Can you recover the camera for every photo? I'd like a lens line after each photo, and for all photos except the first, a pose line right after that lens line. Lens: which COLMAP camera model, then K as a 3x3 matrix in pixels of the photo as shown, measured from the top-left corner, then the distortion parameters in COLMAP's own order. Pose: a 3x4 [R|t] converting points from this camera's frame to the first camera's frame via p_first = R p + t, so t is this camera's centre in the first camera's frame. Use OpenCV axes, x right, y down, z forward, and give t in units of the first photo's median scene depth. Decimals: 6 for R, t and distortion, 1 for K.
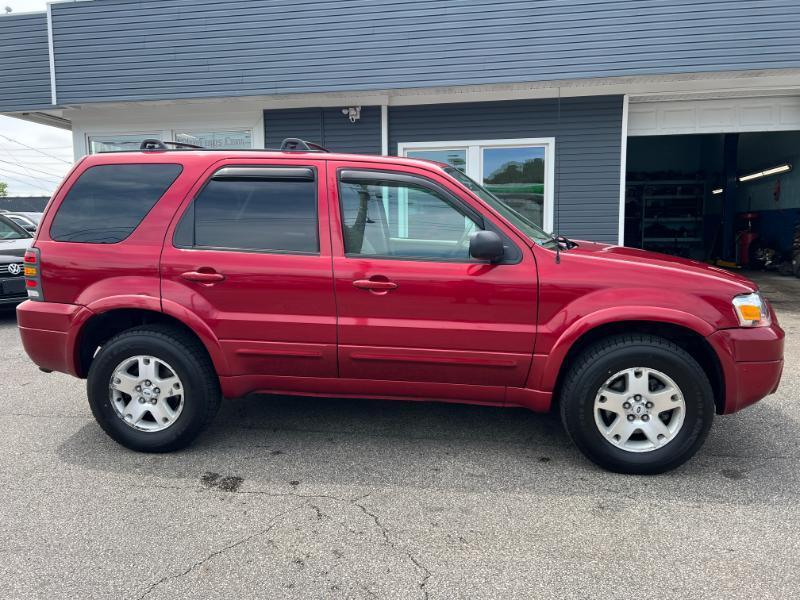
lens RADIAL K [[603.4, 0, 398.7], [0, 603.4, 298.3], [0, 0, 1]] dist [0.044622, -0.049906]
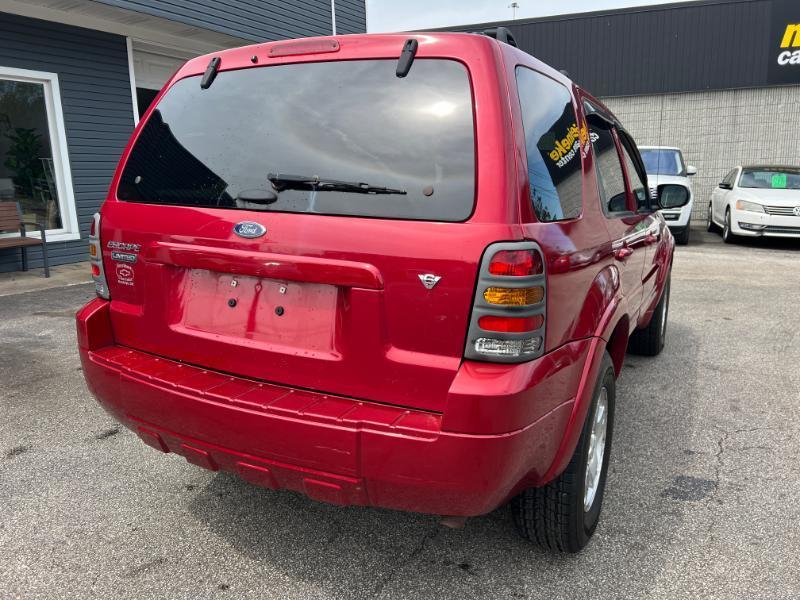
lens RADIAL K [[603.4, 0, 404.2], [0, 603.4, 298.9], [0, 0, 1]] dist [0.044622, -0.049906]
pose [[0.346731, -0.182938, 0.919952, -1.067412], [0.127857, 0.980859, 0.146860, -0.120072], [-0.929210, 0.066701, 0.363484, 0.962050]]
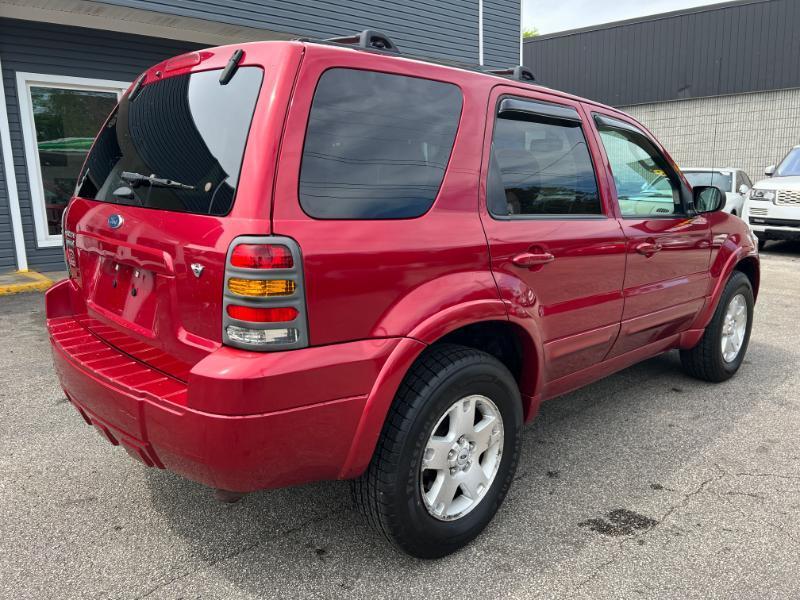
lens RADIAL K [[603.4, 0, 404.7], [0, 603.4, 298.3], [0, 0, 1]] dist [0.044622, -0.049906]
pose [[0.626428, -0.146481, 0.765592, -0.921851], [0.105336, 0.989083, 0.103053, -0.075535], [-0.772329, 0.016089, 0.635019, 0.664351]]
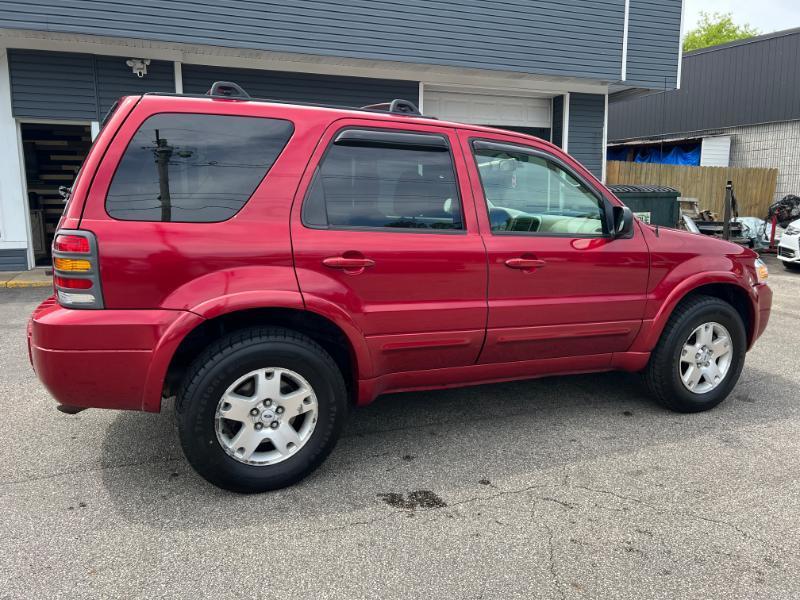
lens RADIAL K [[603.4, 0, 402.5], [0, 603.4, 298.7], [0, 0, 1]] dist [0.044622, -0.049906]
pose [[0.857153, -0.071846, 0.510026, -0.664495], [0.053539, 0.997288, 0.050507, -0.023518], [-0.512271, -0.015986, 0.858675, 0.255384]]
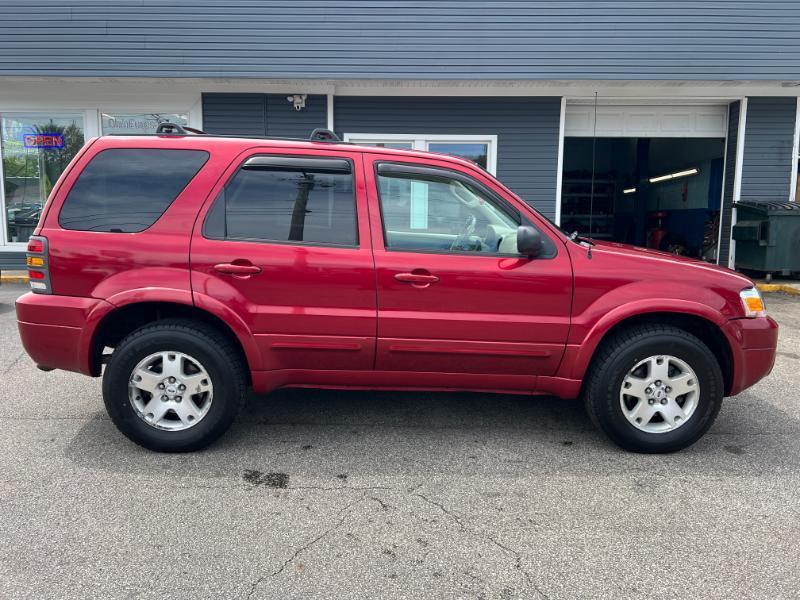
lens RADIAL K [[603.4, 0, 399.1], [0, 603.4, 299.0], [0, 0, 1]] dist [0.044622, -0.049906]
pose [[0.987370, -0.001781, 0.158419, -0.216427], [-0.000643, 0.999883, 0.015251, -0.002412], [-0.158427, -0.015160, 0.987254, 0.004607]]
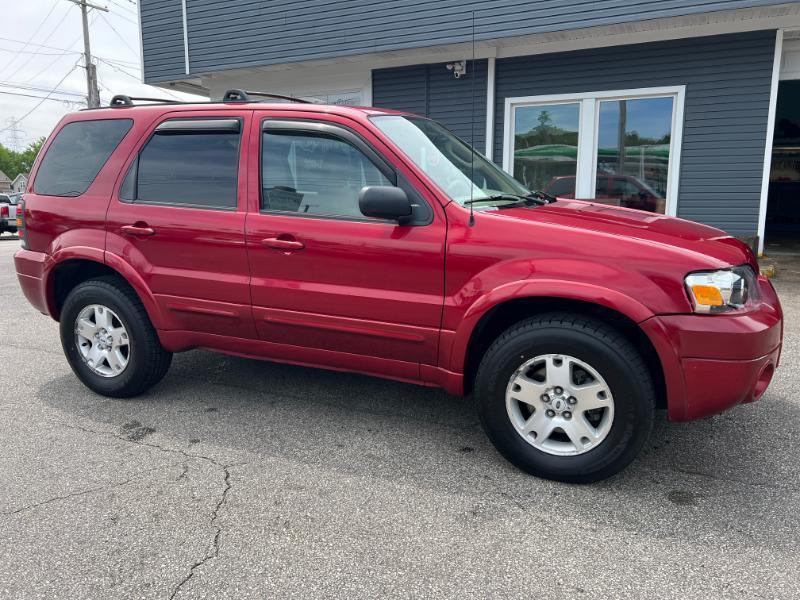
lens RADIAL K [[603.4, 0, 400.2], [0, 603.4, 296.8], [0, 0, 1]] dist [0.044622, -0.049906]
pose [[0.958713, 0.056740, -0.278656, 0.378228], [-0.041615, 0.997336, 0.059902, -0.003991], [0.281313, -0.045832, 0.958521, 0.140058]]
